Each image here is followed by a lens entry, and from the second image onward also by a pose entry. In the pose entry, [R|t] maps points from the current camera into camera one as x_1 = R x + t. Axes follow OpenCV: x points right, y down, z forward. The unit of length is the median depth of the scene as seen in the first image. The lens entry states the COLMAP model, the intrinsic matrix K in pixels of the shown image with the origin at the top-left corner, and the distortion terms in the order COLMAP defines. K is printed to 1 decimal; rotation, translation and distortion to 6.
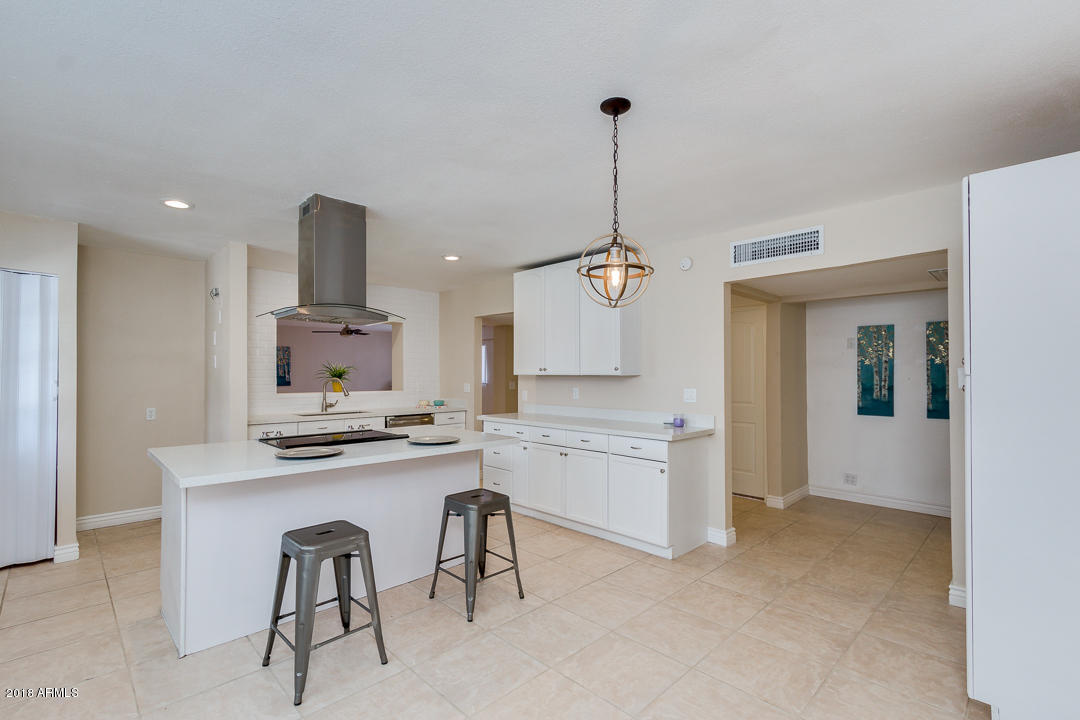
lens RADIAL K [[496.2, 0, 549.6], [0, 496.2, 367.3], [0, 0, 1]] dist [0.001050, 0.000375]
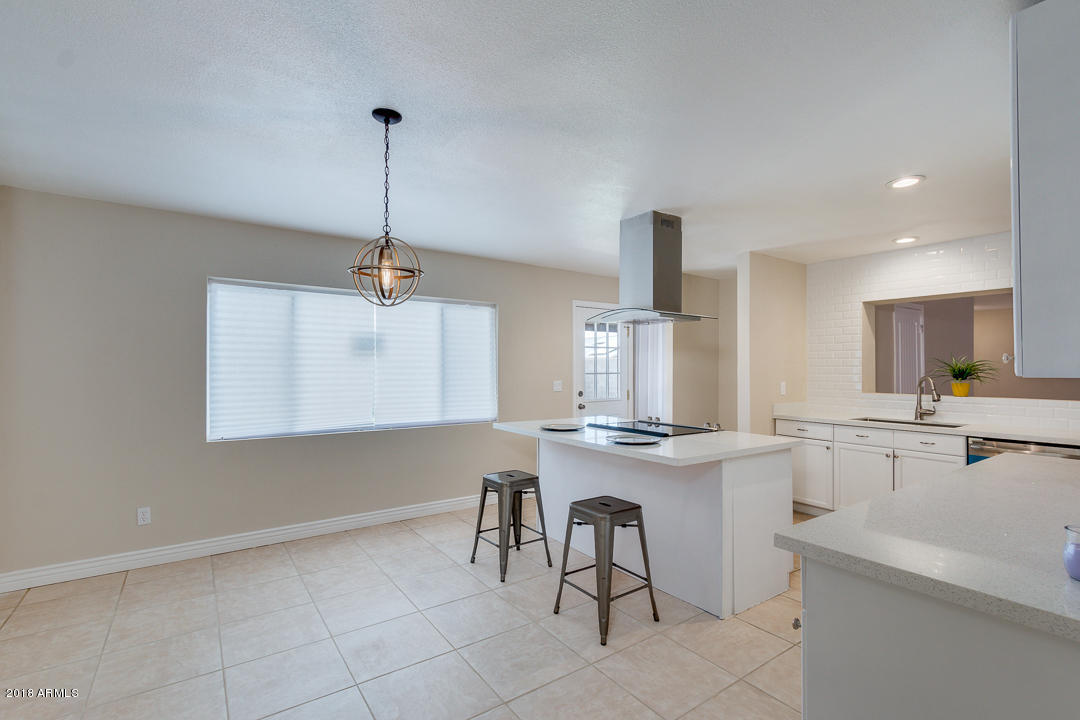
lens RADIAL K [[486.3, 0, 539.2], [0, 486.3, 361.8], [0, 0, 1]] dist [0.000321, -0.000326]
pose [[-0.173125, -0.016321, -0.984765, 0.401542], [0.007916, 0.999807, -0.017962, 0.007079], [0.984868, -0.010905, -0.172963, 0.549169]]
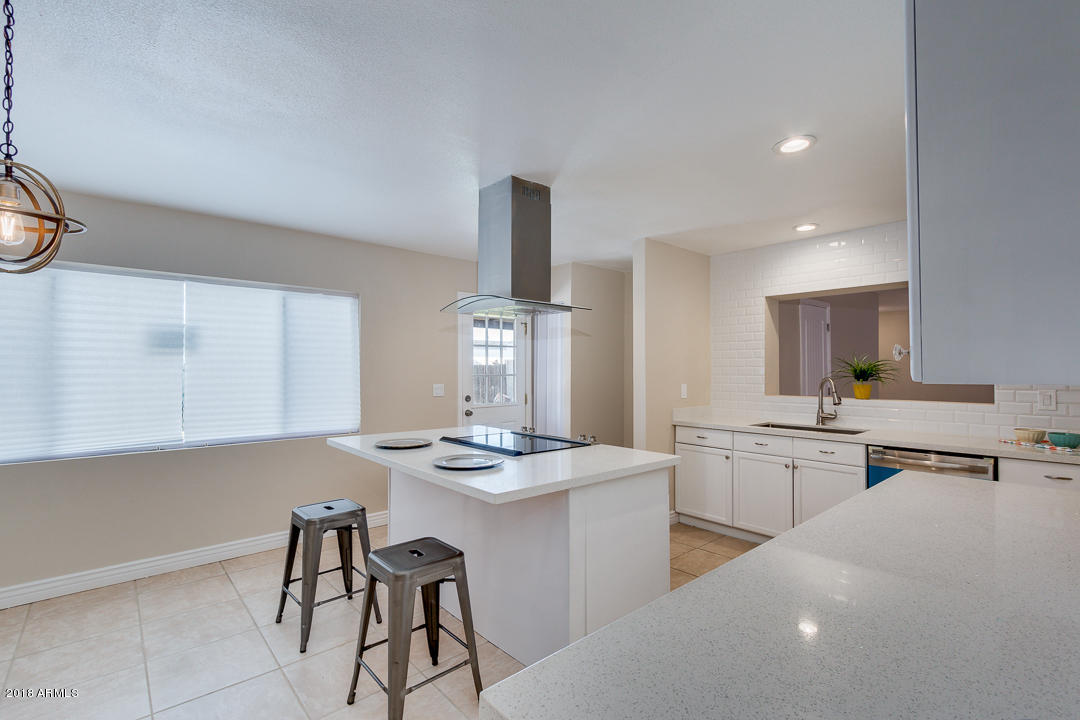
lens RADIAL K [[486.3, 0, 539.2], [0, 486.3, 361.8], [0, 0, 1]] dist [0.000321, -0.000326]
pose [[-0.059213, -0.018543, -0.998073, 0.269317], [0.011429, 0.999749, -0.019252, 0.007363], [0.998180, -0.012547, -0.058987, 0.641324]]
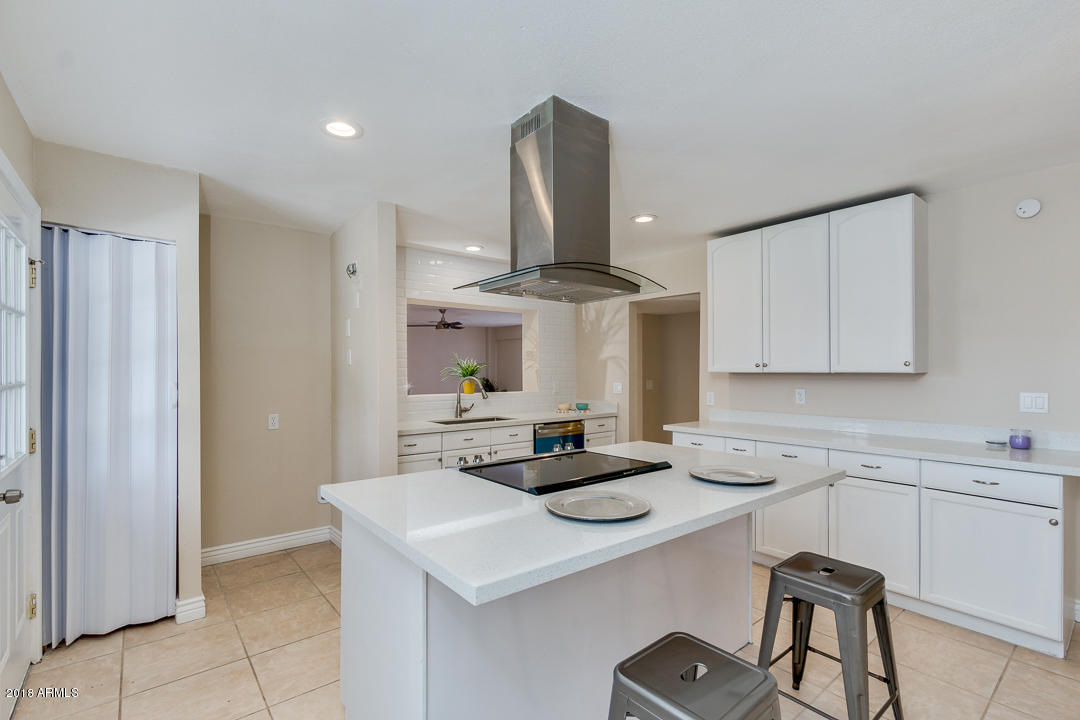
lens RADIAL K [[496.2, 0, 549.6], [0, 496.2, 367.3], [0, 0, 1]] dist [0.001050, 0.000375]
pose [[0.995924, -0.003531, -0.090124, -0.228760], [0.004047, 0.999976, 0.005546, 0.001632], [0.090102, -0.005888, 0.995915, 0.190079]]
